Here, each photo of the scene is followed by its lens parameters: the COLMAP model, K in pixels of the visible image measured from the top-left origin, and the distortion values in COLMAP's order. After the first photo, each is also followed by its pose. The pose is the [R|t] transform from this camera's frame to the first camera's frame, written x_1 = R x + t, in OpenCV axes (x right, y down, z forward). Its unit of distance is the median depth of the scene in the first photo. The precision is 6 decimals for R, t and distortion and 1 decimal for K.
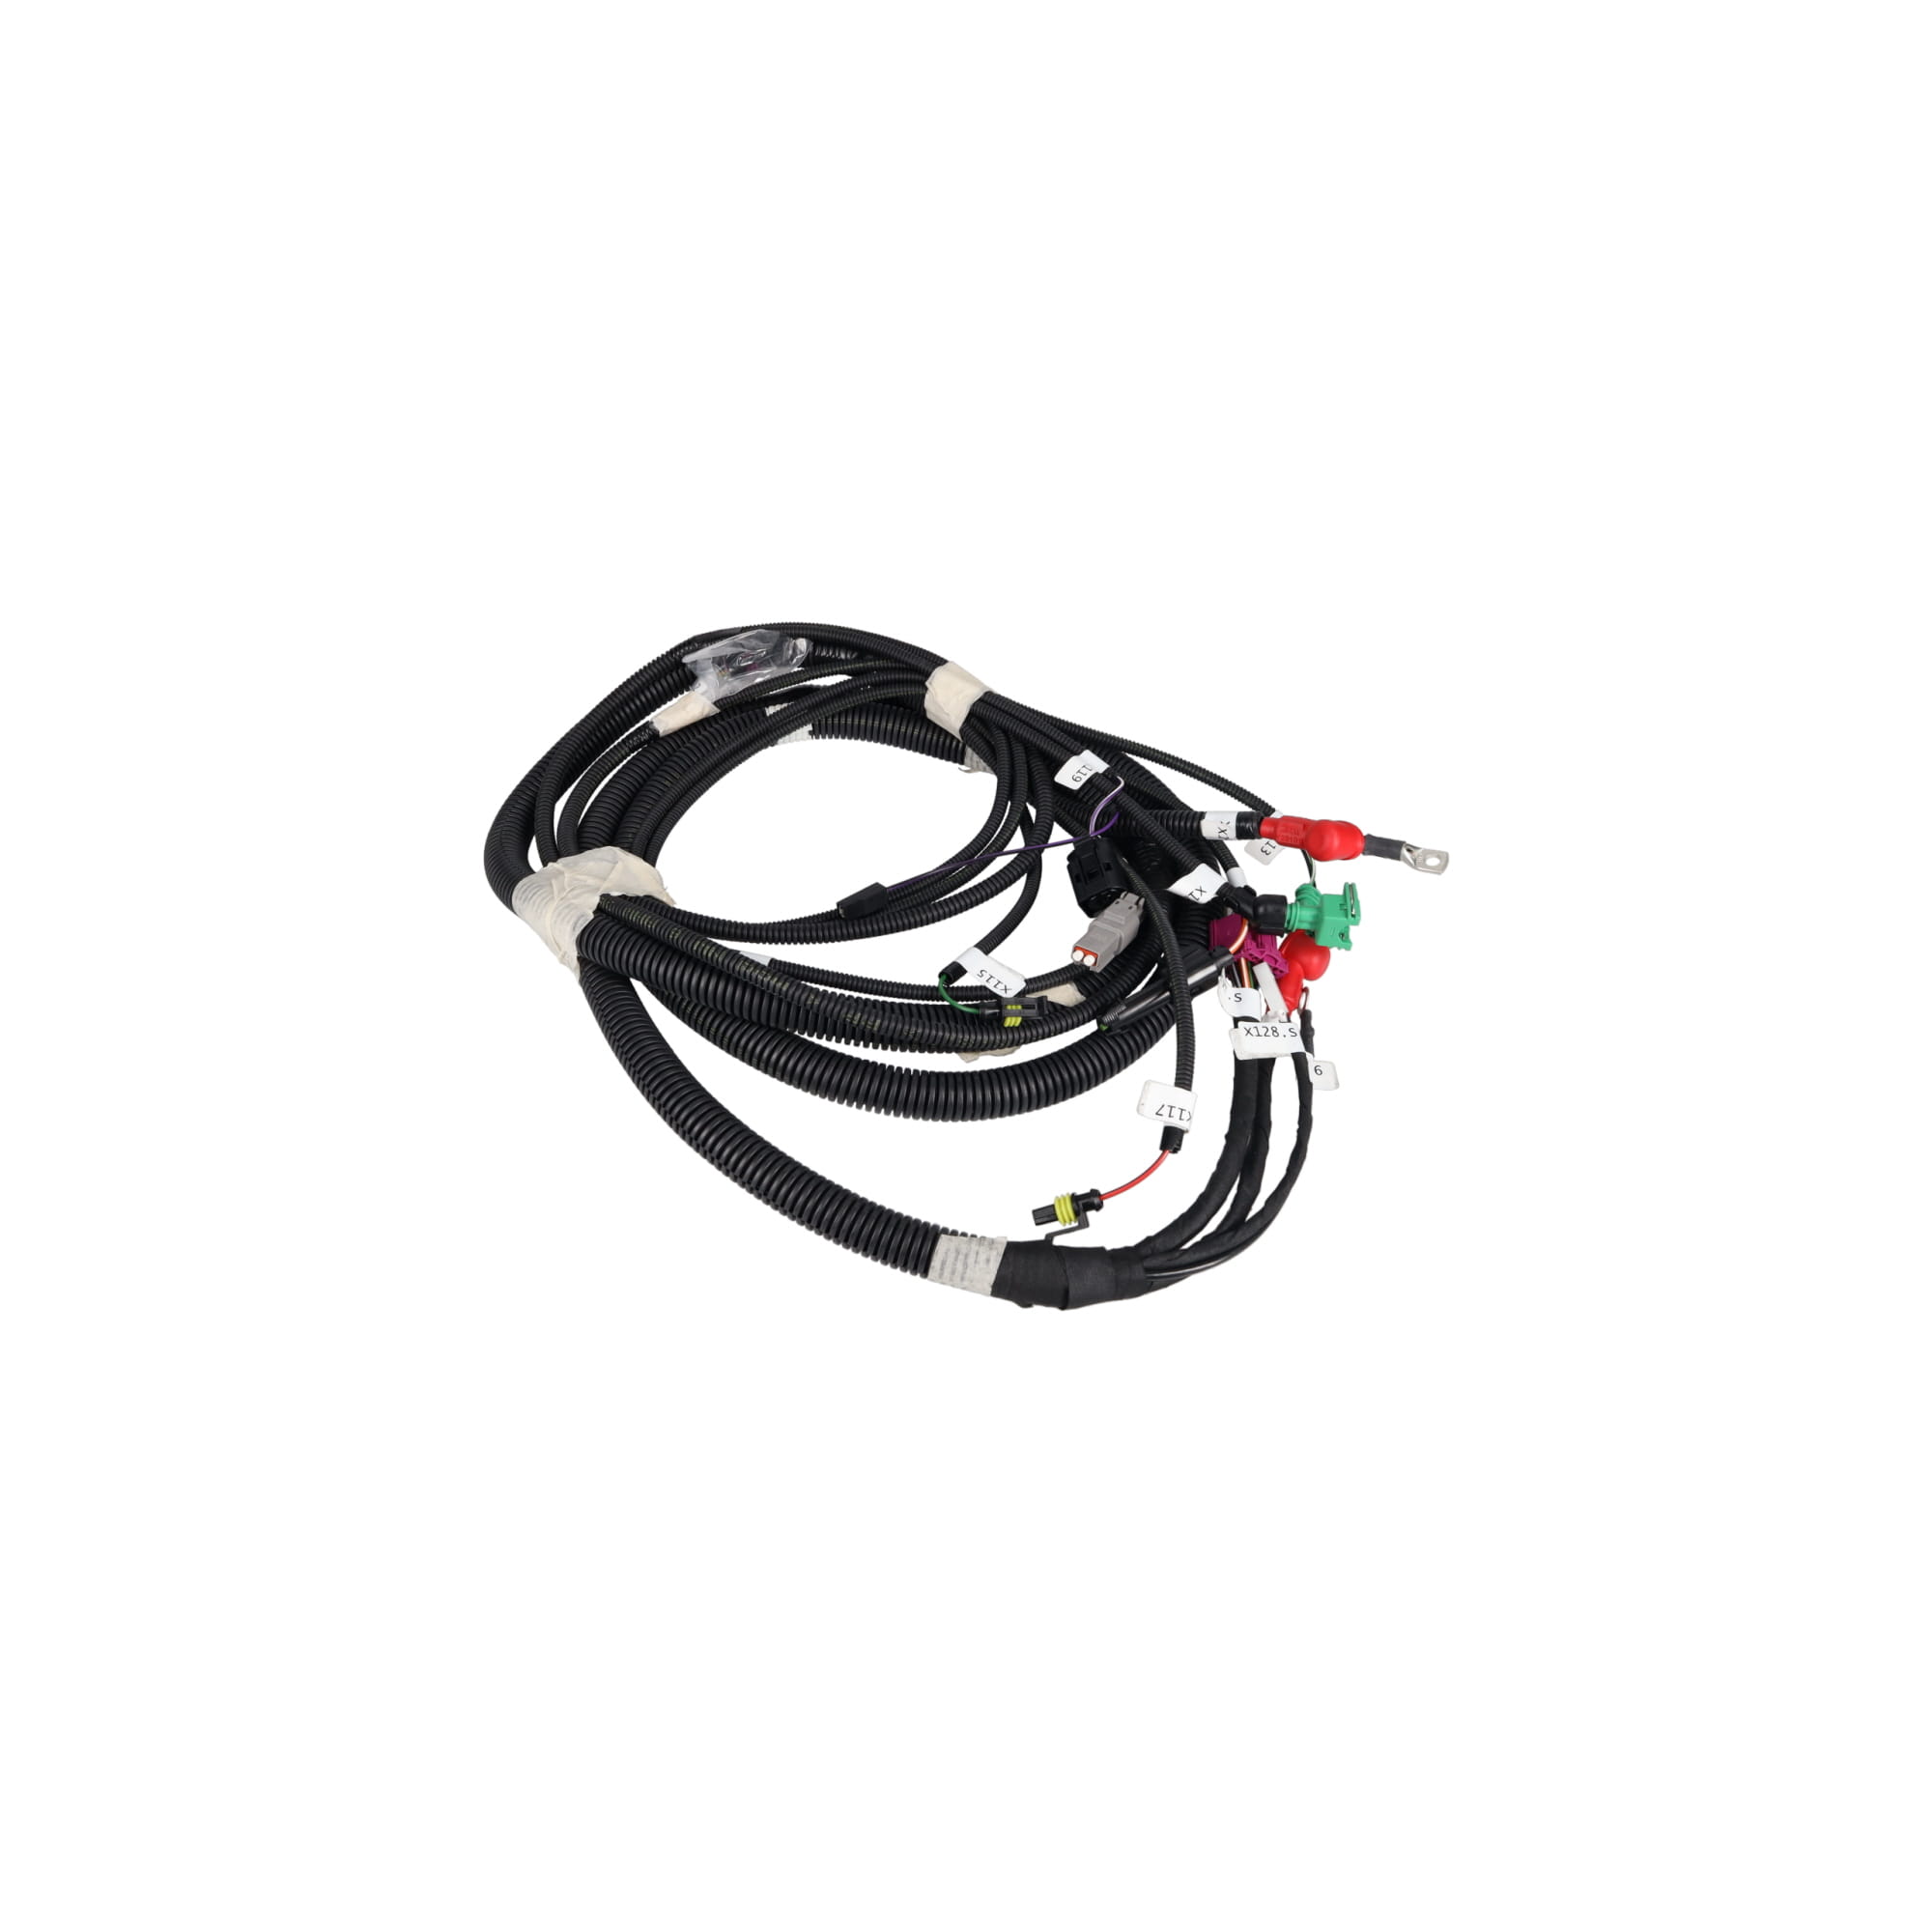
lens RADIAL K [[1320.4, 0, 955.1], [0, 1320.4, 957.5], [0, 0, 1]] dist [-0.034145, -0.000175]
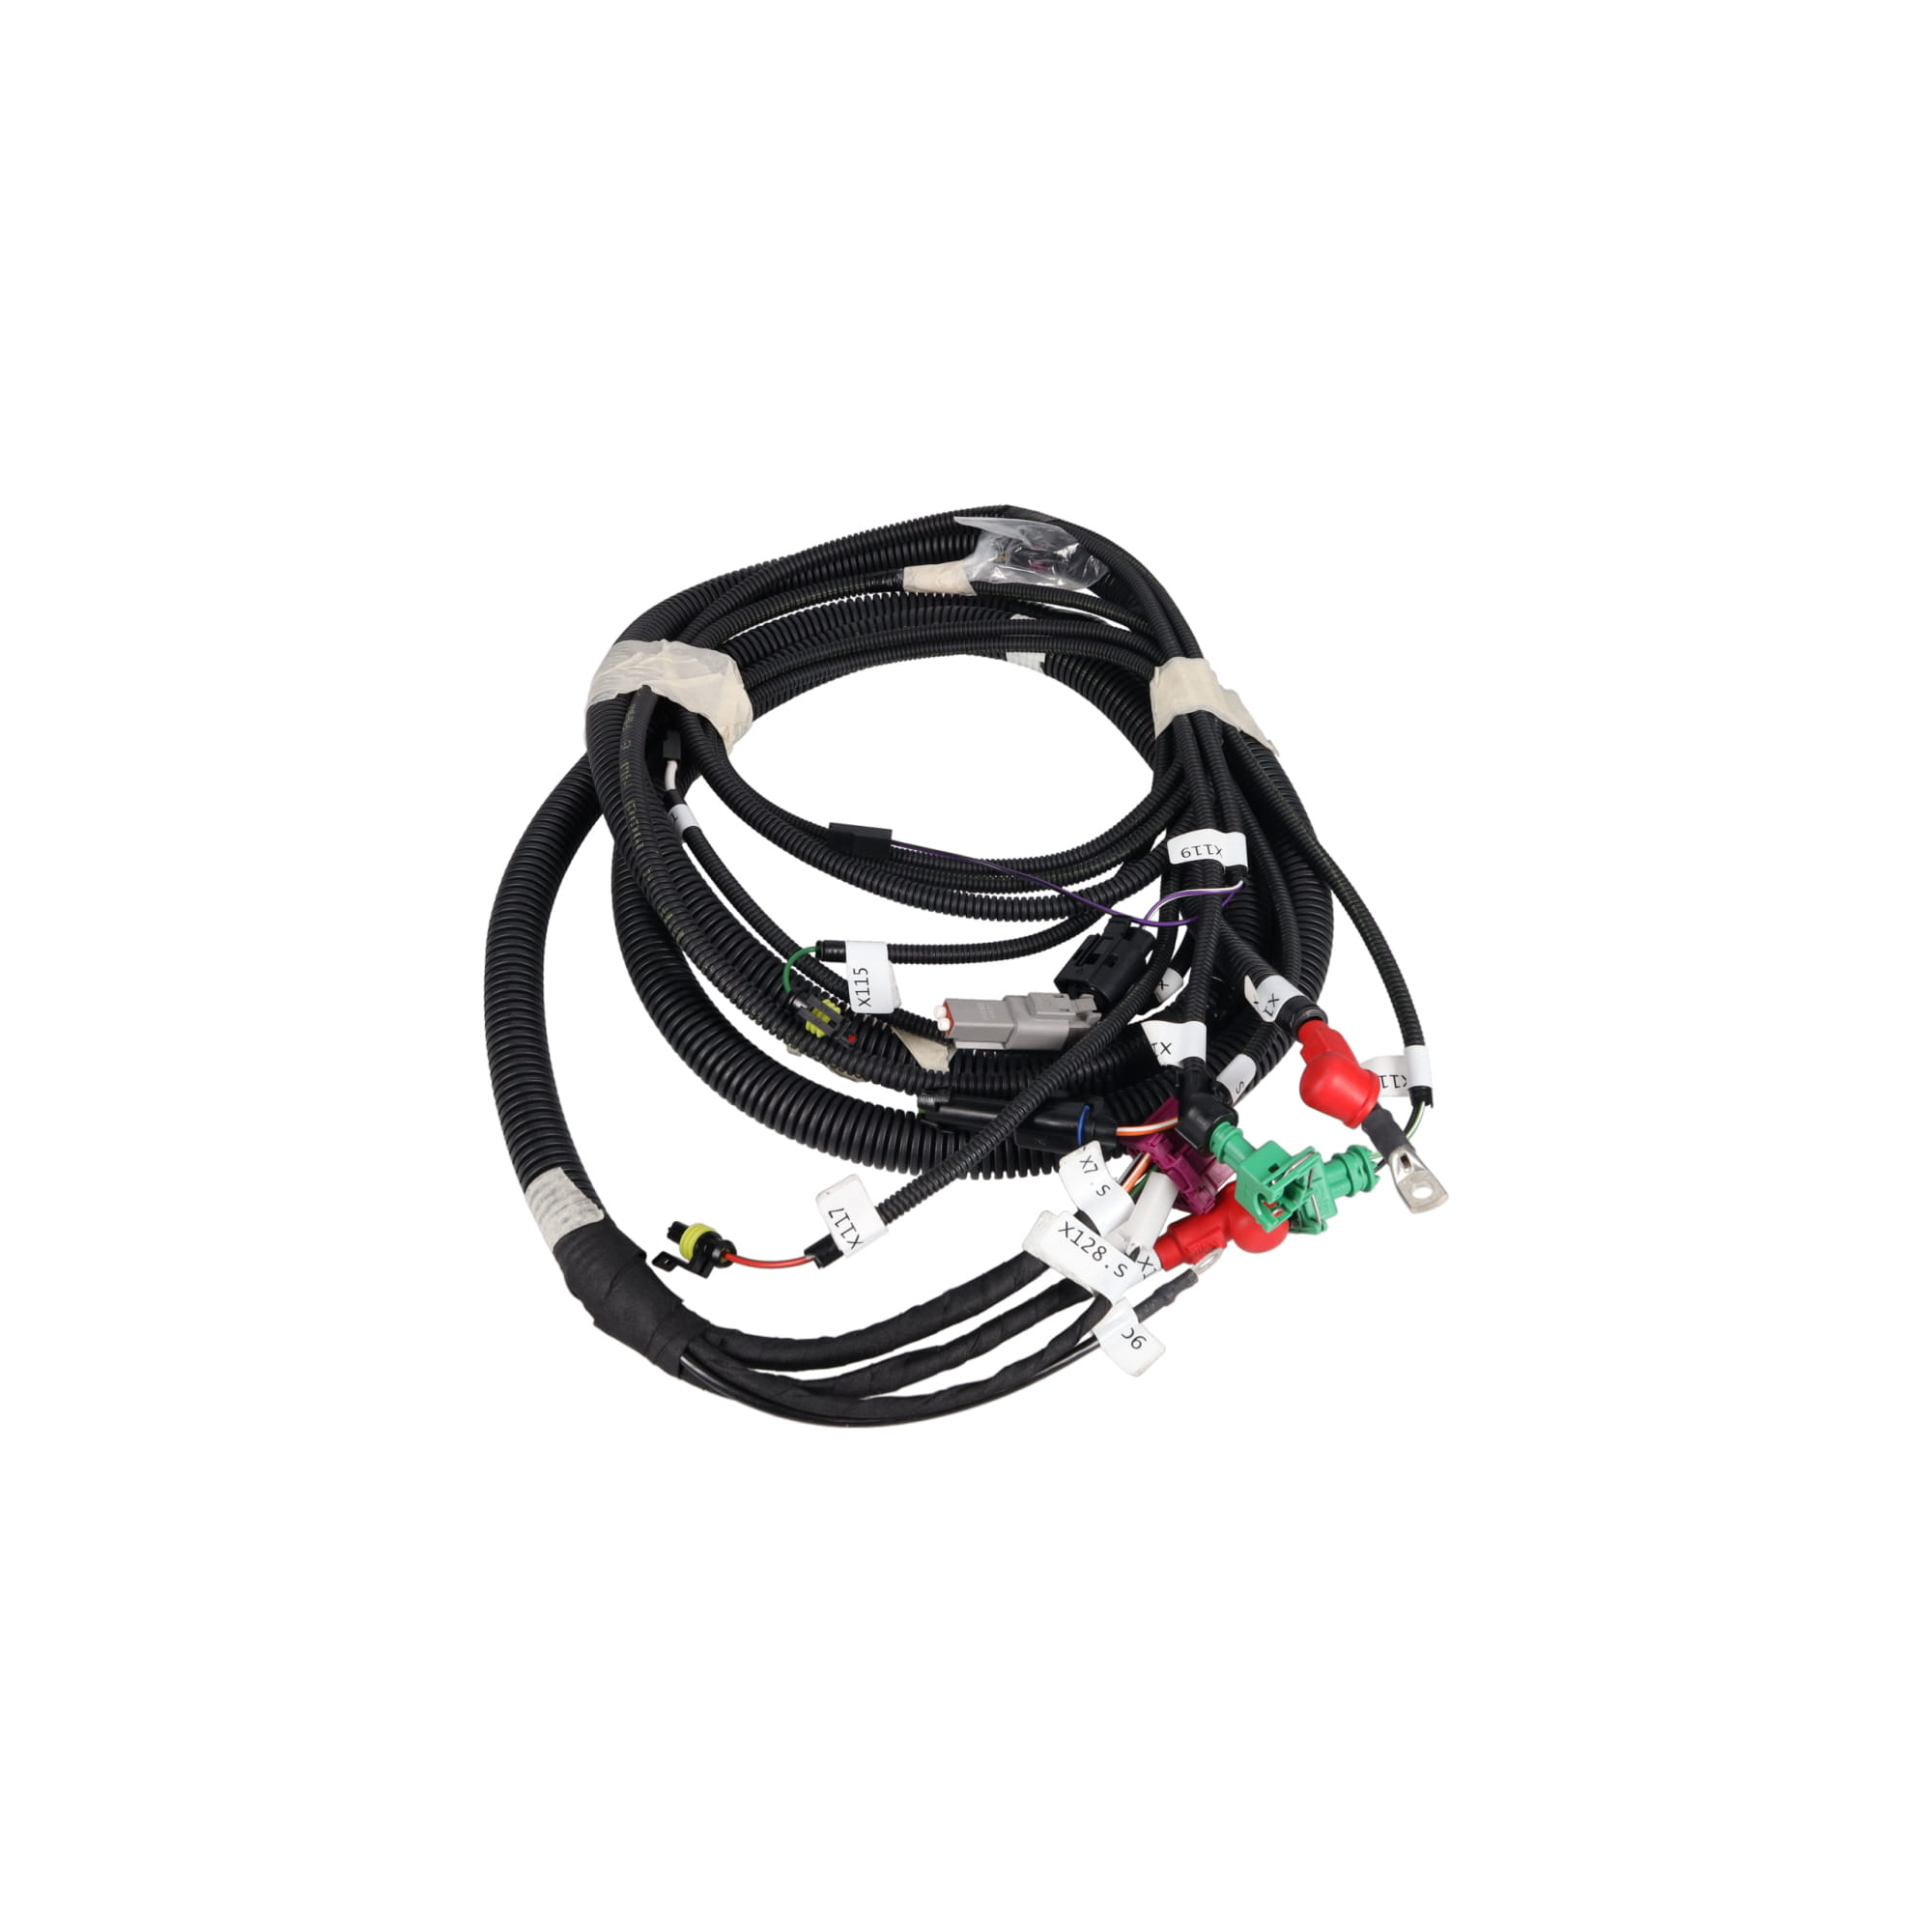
lens RADIAL K [[1642.8, 0, 928.2], [0, 1642.8, 977.3], [0, 0, 1]] dist [0.045143, 0.001801]
pose [[0.692914, 0.526426, -0.492692, 0.534403], [-0.522633, 0.837453, 0.159770, -0.163763], [0.496714, 0.146790, 0.855411, 0.158692]]
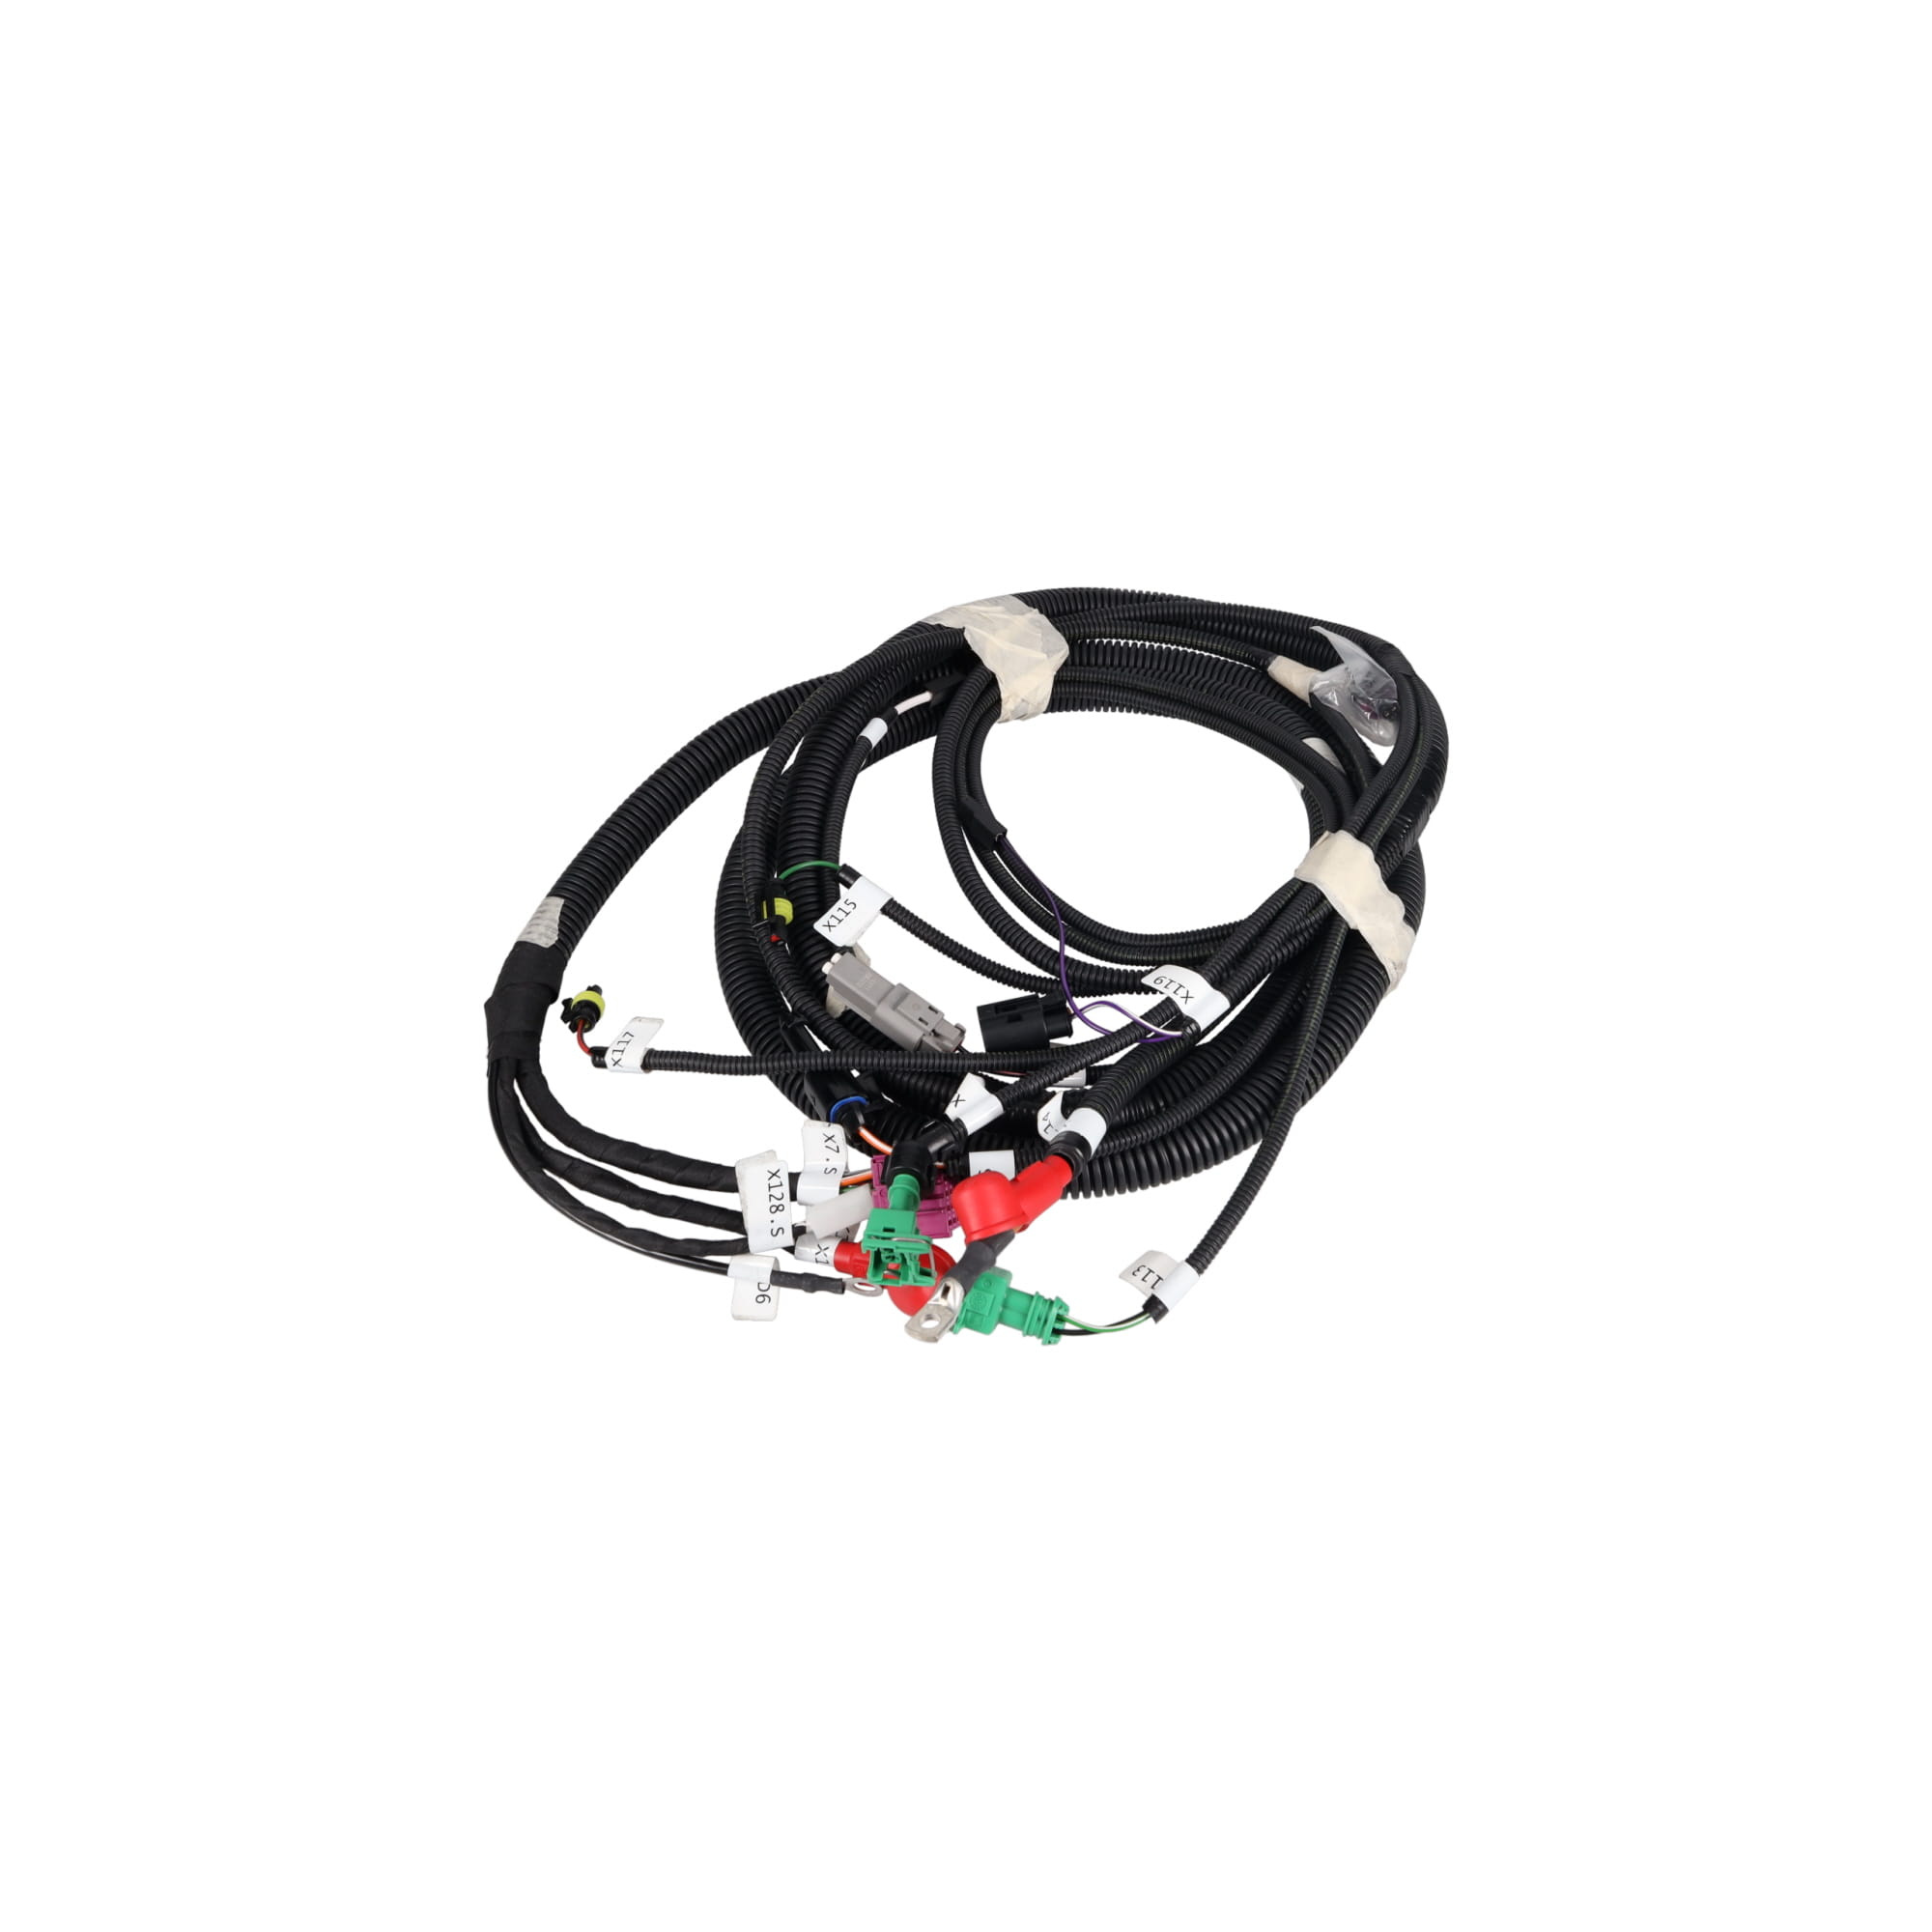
lens RADIAL K [[1477.3, 0, 960.3], [0, 1477.3, 979.8], [0, 0, 1]] dist [0.071220, 0.000588]
pose [[-0.031793, 0.742407, -0.669195, 0.717034], [-0.732862, 0.437952, 0.520683, -0.535072], [0.679634, 0.506982, 0.530158, 0.530294]]
